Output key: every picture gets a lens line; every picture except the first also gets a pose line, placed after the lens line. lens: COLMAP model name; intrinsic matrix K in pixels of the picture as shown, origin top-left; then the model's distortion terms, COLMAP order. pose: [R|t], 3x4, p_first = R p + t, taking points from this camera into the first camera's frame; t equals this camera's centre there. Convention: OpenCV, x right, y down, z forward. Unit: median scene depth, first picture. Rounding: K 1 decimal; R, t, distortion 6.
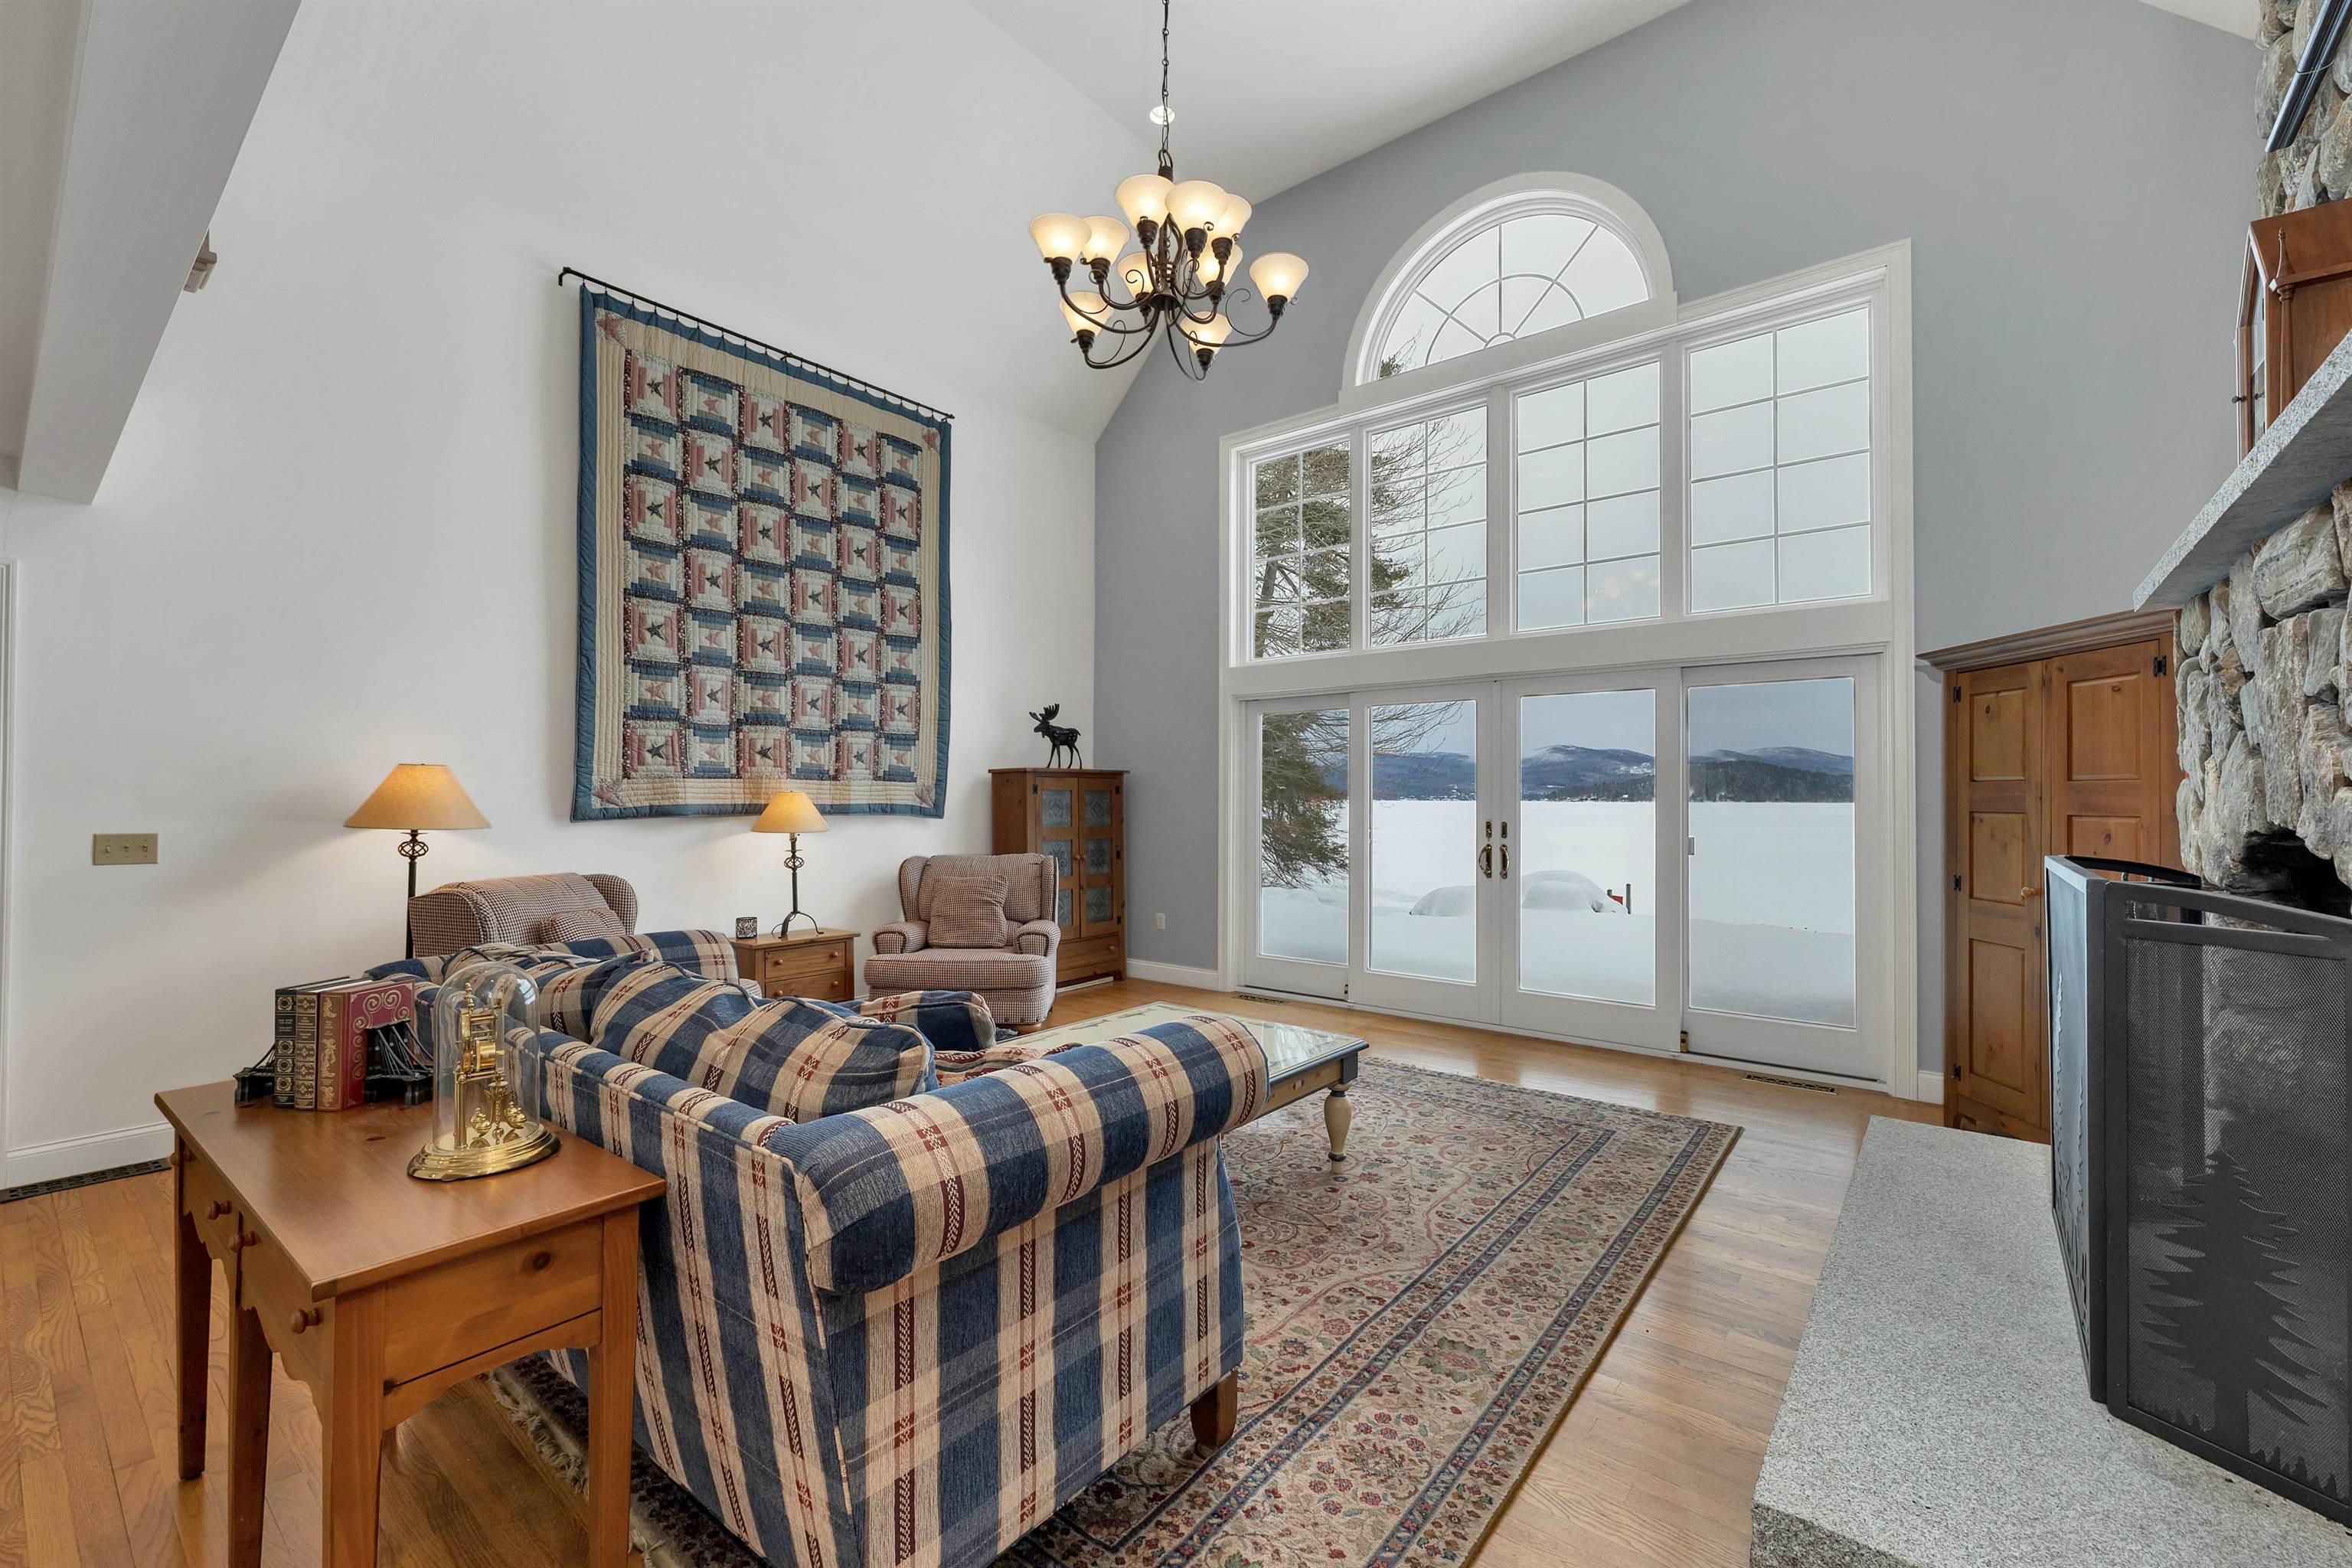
lens RADIAL K [[982.1, 0, 1183.0], [0, 982.1, 791.1], [0, 0, 1]] dist [-0.001996, -0.001102]
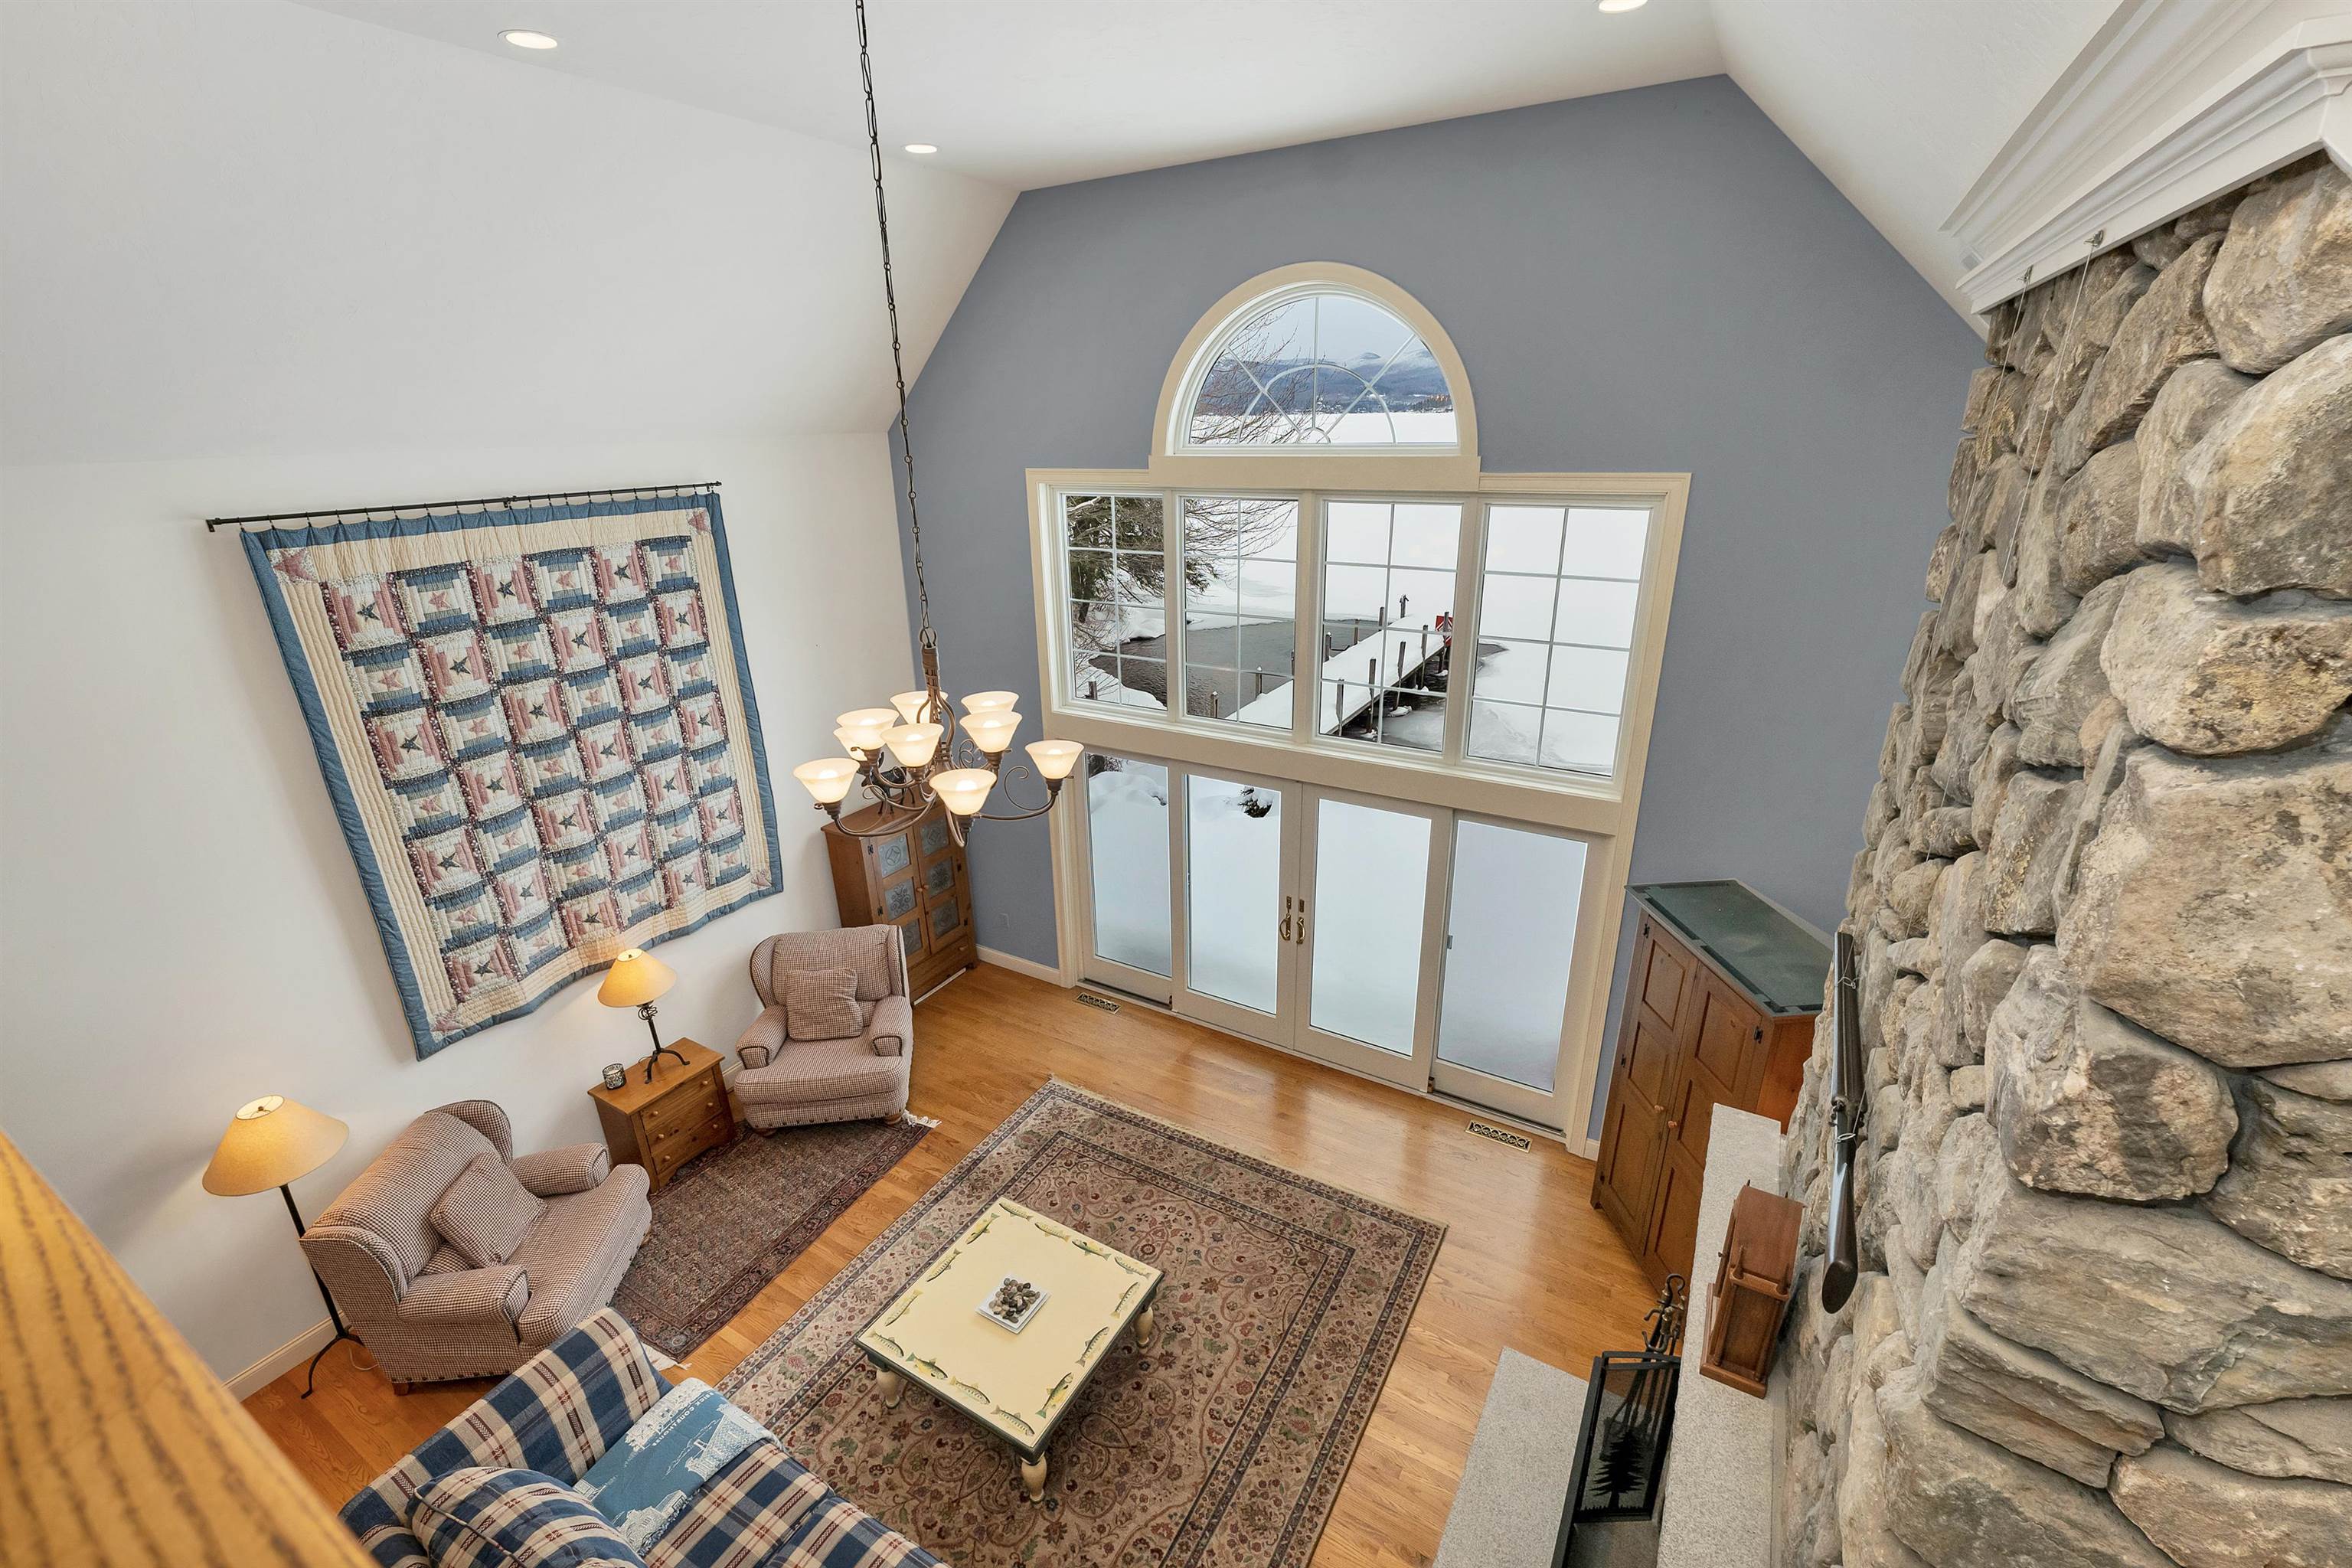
lens RADIAL K [[982.1, 0, 1185.1], [0, 982.1, 796.0], [0, 0, 1]] dist [-0.001996, -0.001102]
pose [[0.989494, -0.067417, 0.127890, 0.060754], [0.016108, 0.930518, 0.365893, -0.522292], [-0.143671, -0.359989, 0.921828, 0.019147]]
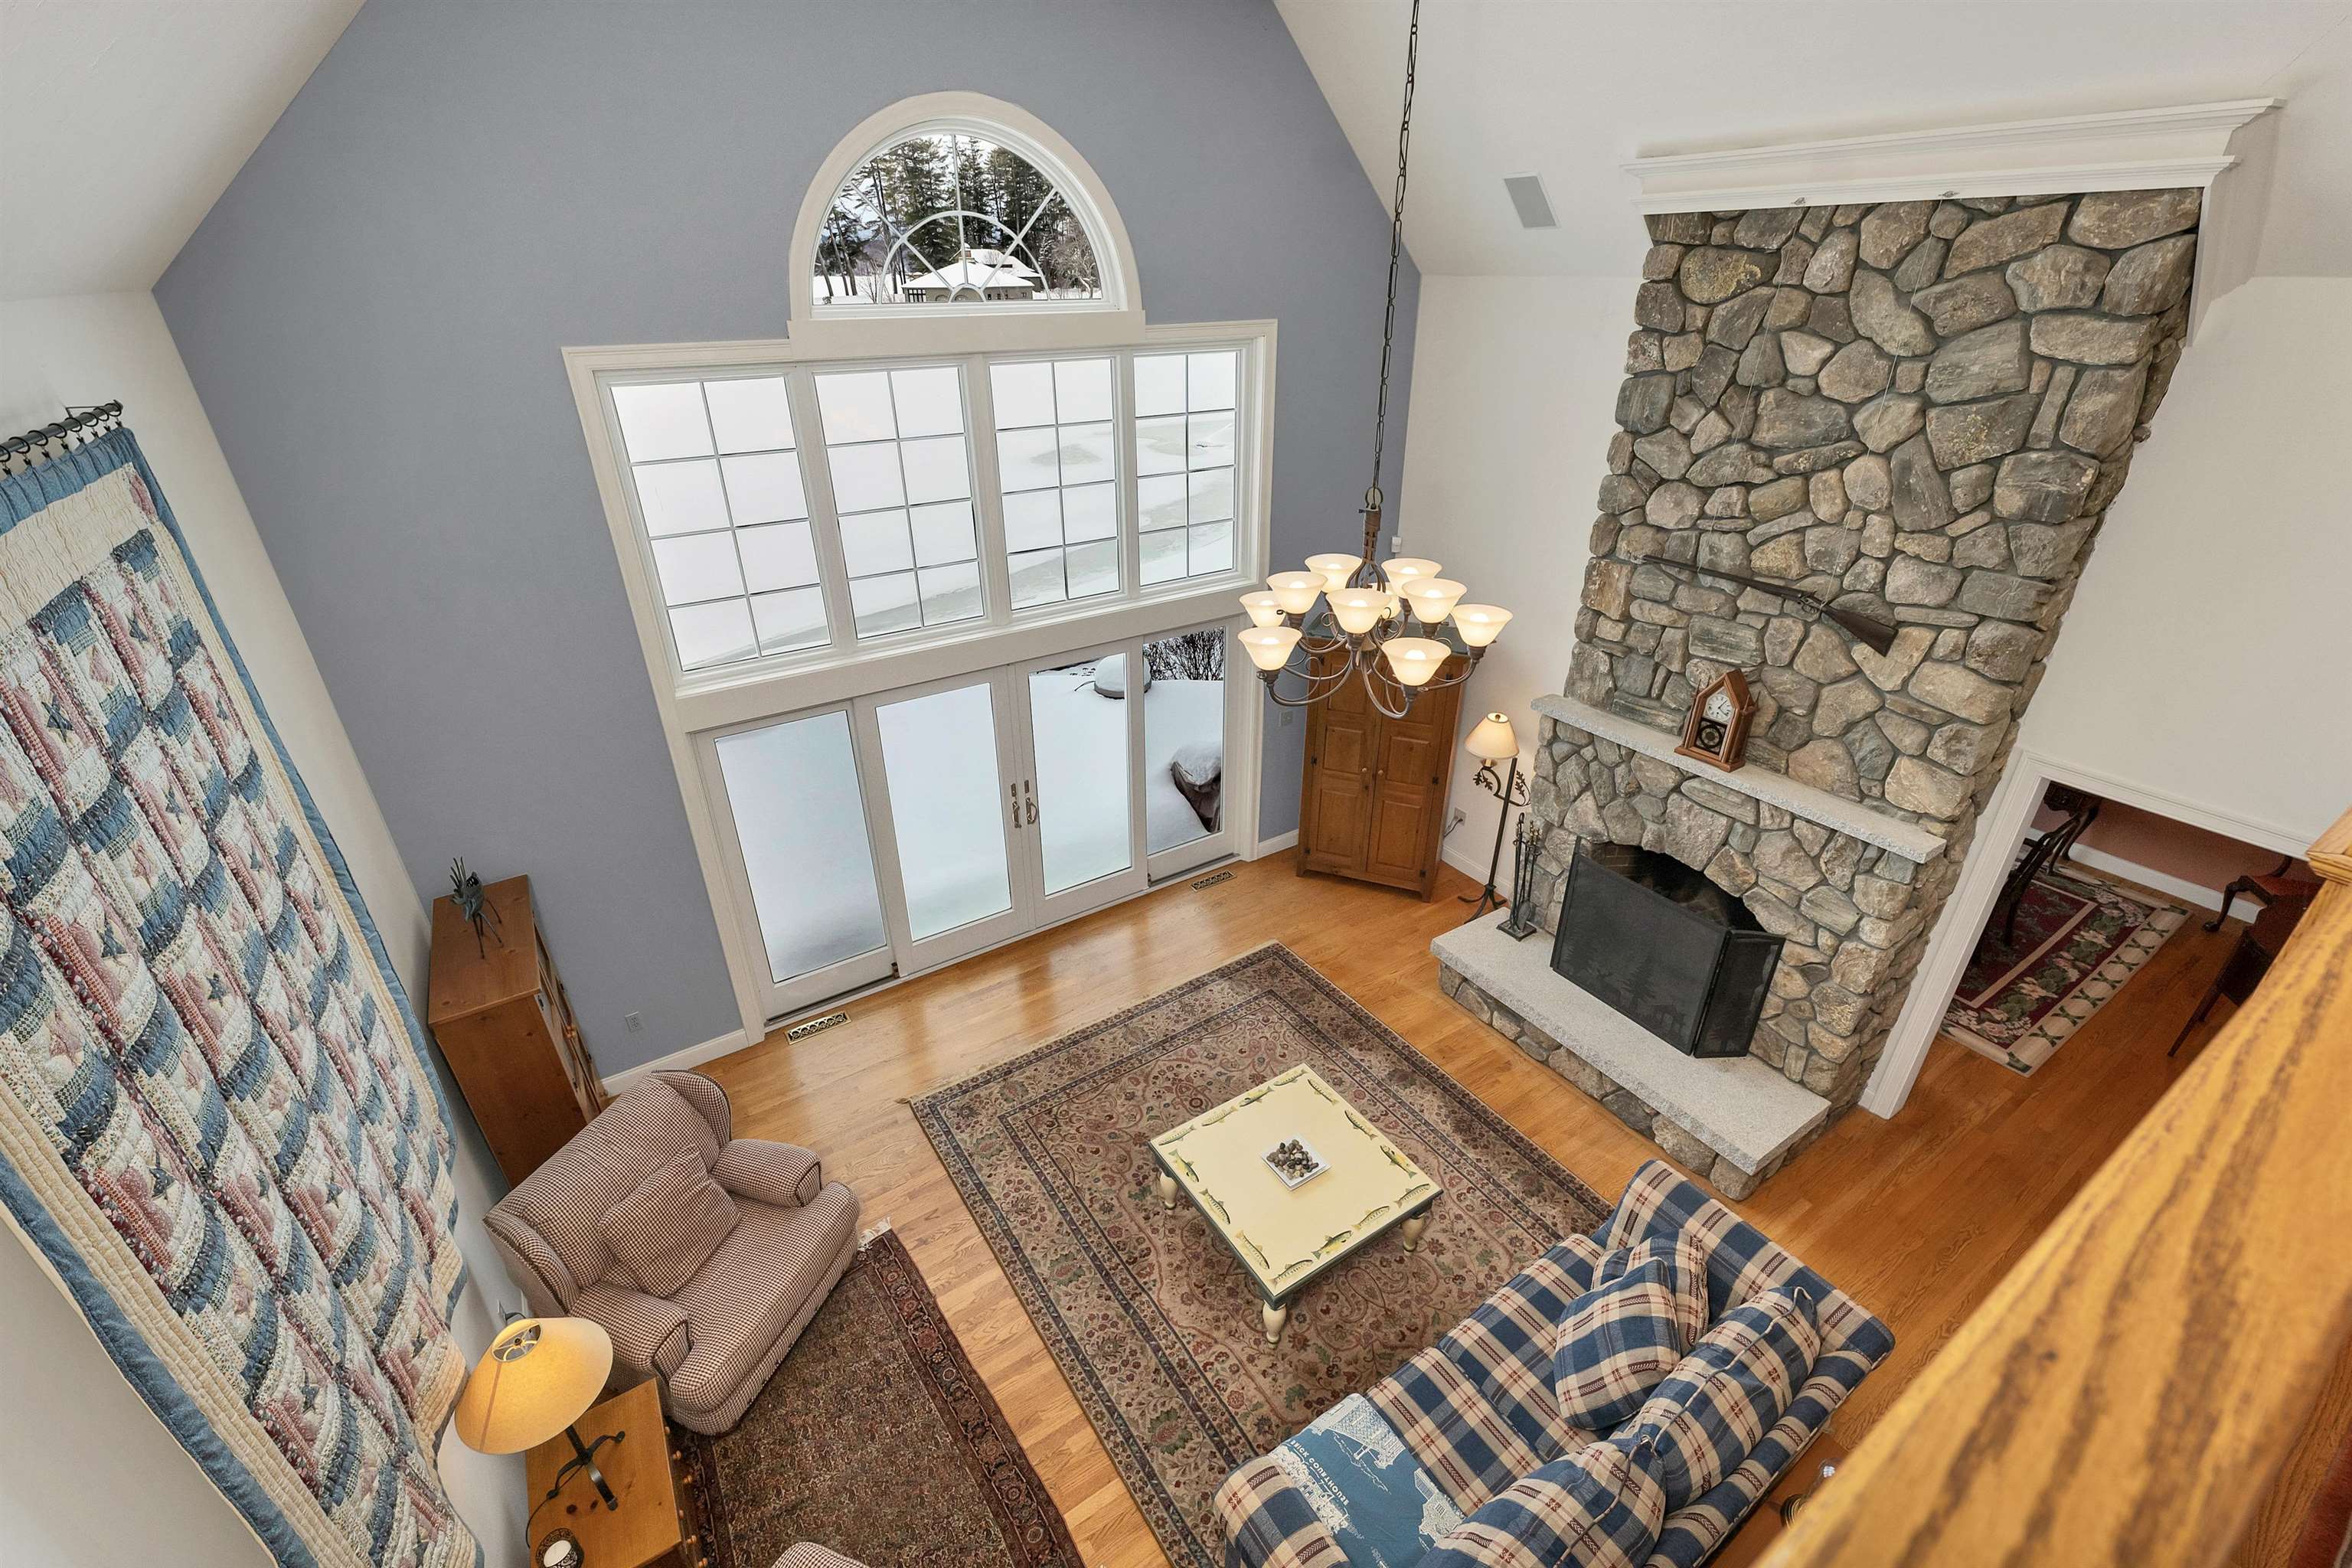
lens RADIAL K [[982.1, 0, 1184.0], [0, 982.1, 783.7], [0, 0, 1]] dist [-0.001996, -0.001102]
pose [[0.307095, -0.440854, 0.843410, -0.602596], [-0.004374, 0.885571, 0.464484, -0.516342], [-0.951669, -0.146330, 0.270026, 0.548856]]
